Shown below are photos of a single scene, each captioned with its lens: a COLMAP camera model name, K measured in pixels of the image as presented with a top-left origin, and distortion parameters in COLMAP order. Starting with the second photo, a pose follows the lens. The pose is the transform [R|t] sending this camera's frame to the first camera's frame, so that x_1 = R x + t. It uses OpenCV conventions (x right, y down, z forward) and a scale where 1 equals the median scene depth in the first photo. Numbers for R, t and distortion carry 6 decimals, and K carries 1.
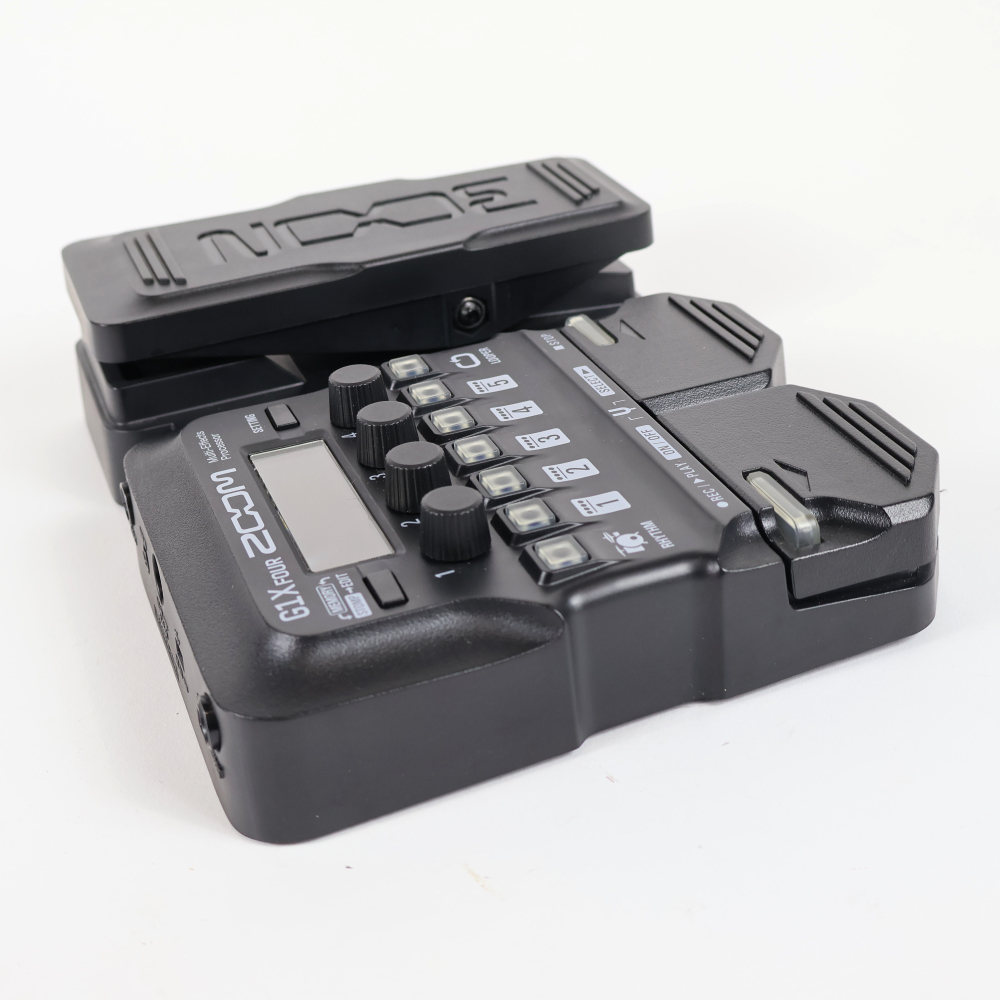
lens RADIAL K [[1703.4, 0, 500.0], [0, 1703.4, 500.0], [0, 0, 1]] dist [-0.011967, -0.012313]
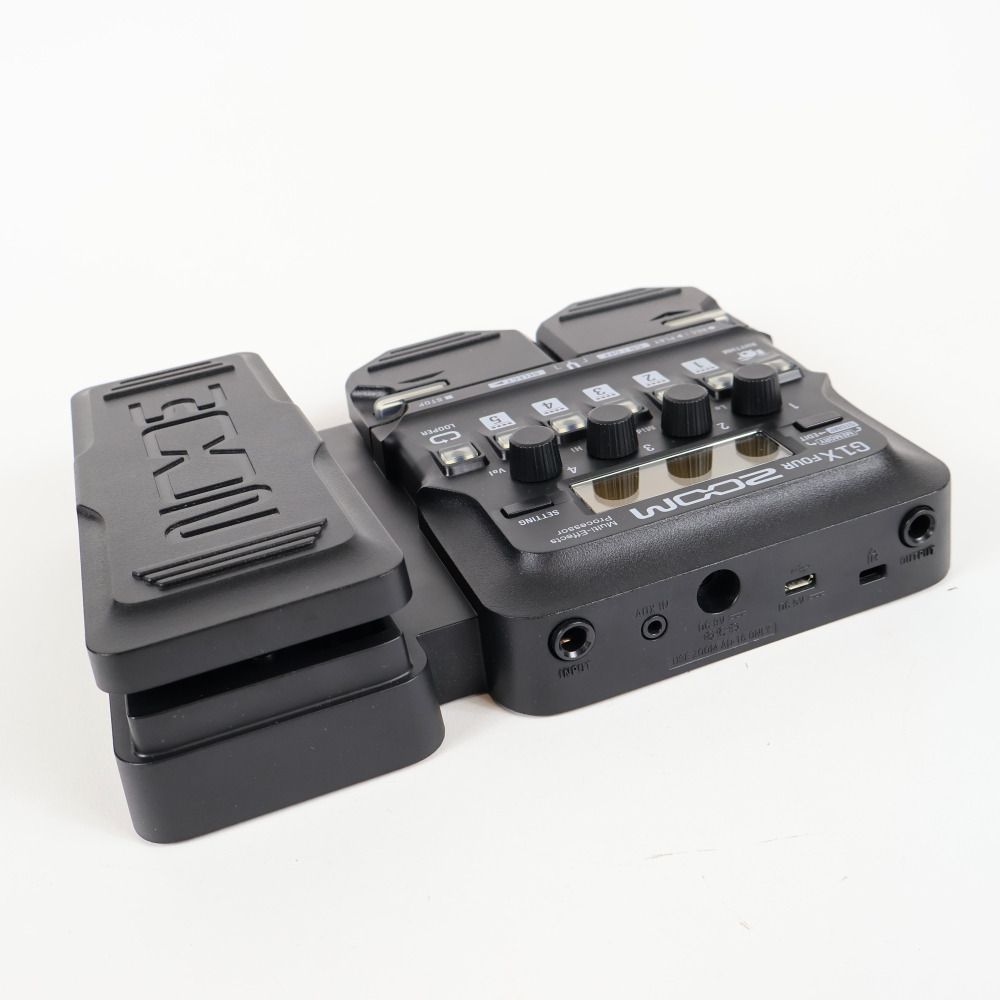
lens RADIAL K [[1259.9, 0, 500.0], [0, 1259.9, 500.0], [0, 0, 1]] dist [-0.006220, -0.020005]
pose [[-0.002771, -0.424479, 0.905434, -0.980621], [0.577669, 0.738401, 0.347940, -0.392785], [-0.816266, 0.524005, 0.243162, 0.928793]]
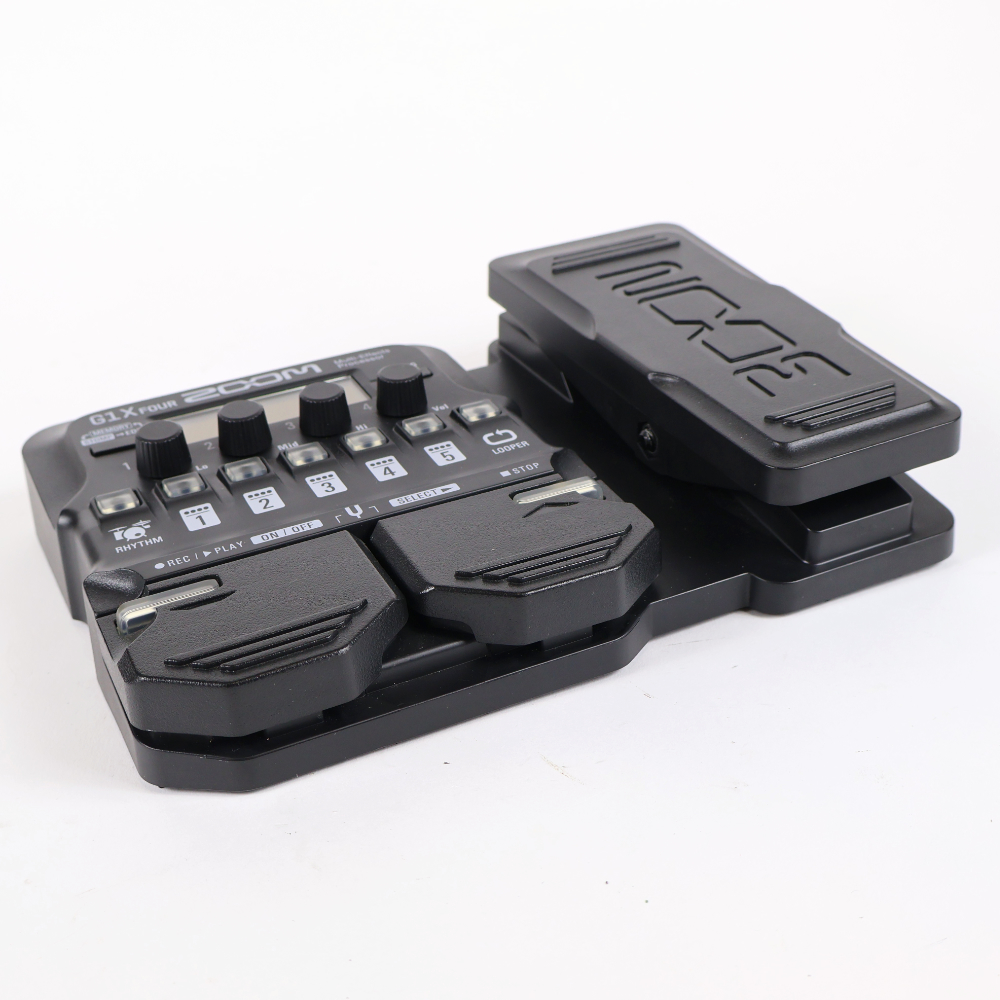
lens RADIAL K [[1525.7, 0, 500.0], [0, 1525.7, 500.0], [0, 0, 1]] dist [0.014128, 0.011086]
pose [[0.098205, 0.574700, -0.812451, 0.949504], [-0.448017, 0.754518, 0.479566, -0.619590], [0.888615, 0.316896, 0.331573, 0.818743]]
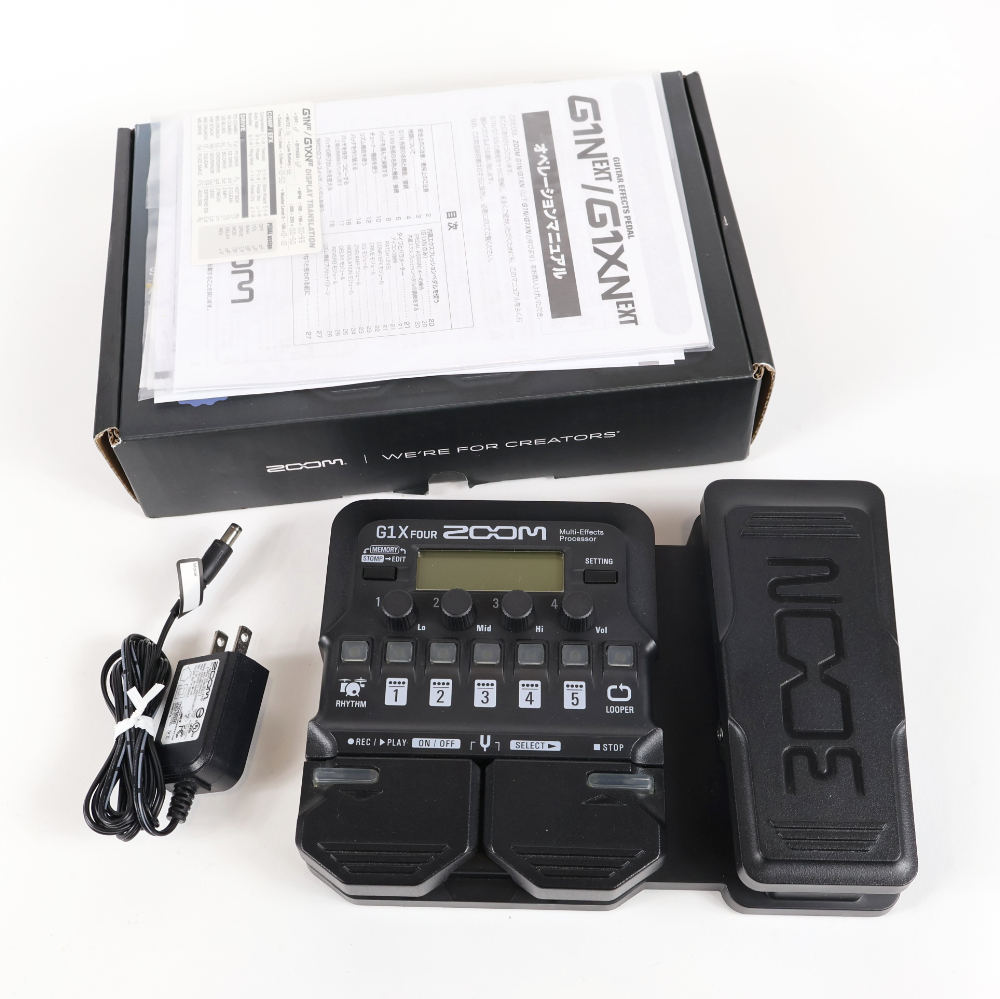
lens RADIAL K [[1259.9, 0, 500.0], [0, 1259.9, 499.5], [0, 0, 1]] dist [-0.006220, -0.020005]
pose [[-0.363063, 0.854893, -0.370598, 0.340151], [-0.398154, 0.217254, 0.891220, -1.278340], [0.842412, 0.471124, 0.261502, 0.638723]]
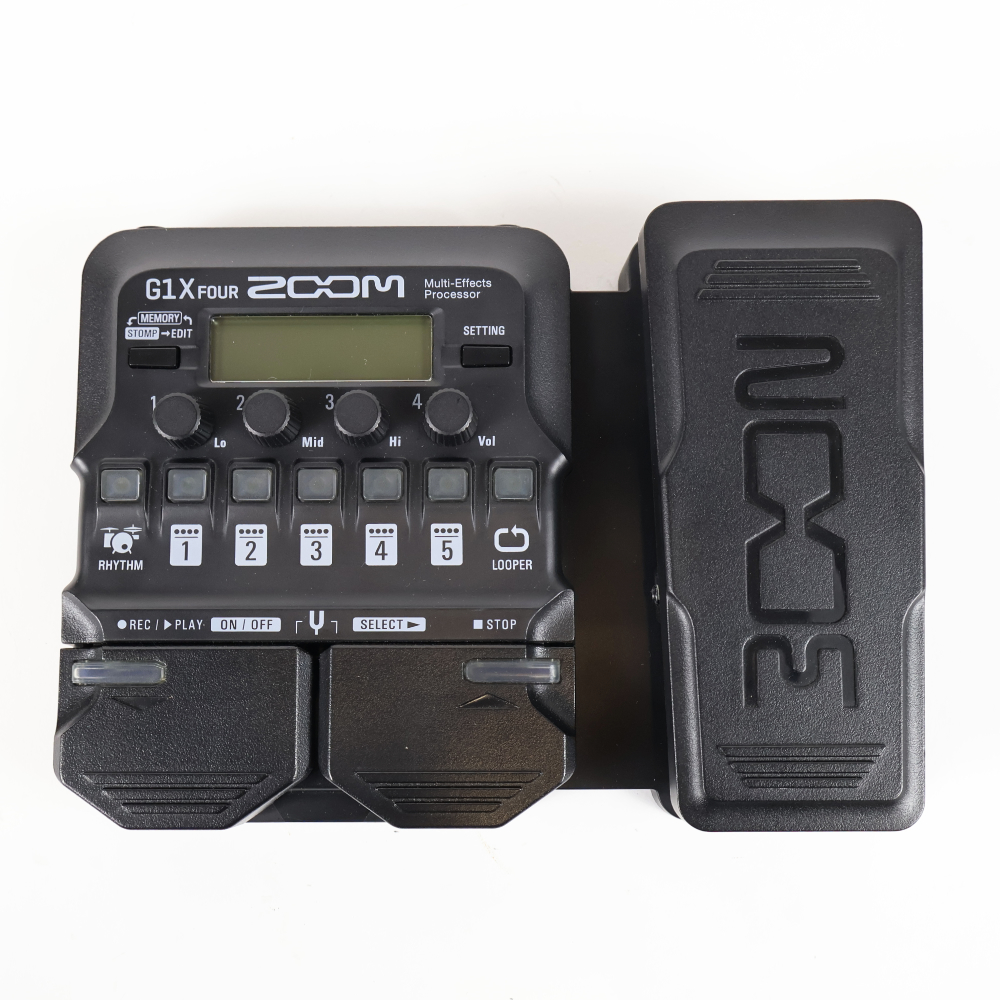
lens RADIAL K [[1259.9, 0, 500.0], [0, 1259.9, 500.0], [0, 0, 1]] dist [-0.006220, -0.020005]
pose [[-0.335611, 0.941450, -0.032189, -0.019108], [-0.422464, -0.119884, 0.898416, -0.911064], [0.841956, 0.315117, 0.437963, 0.773281]]
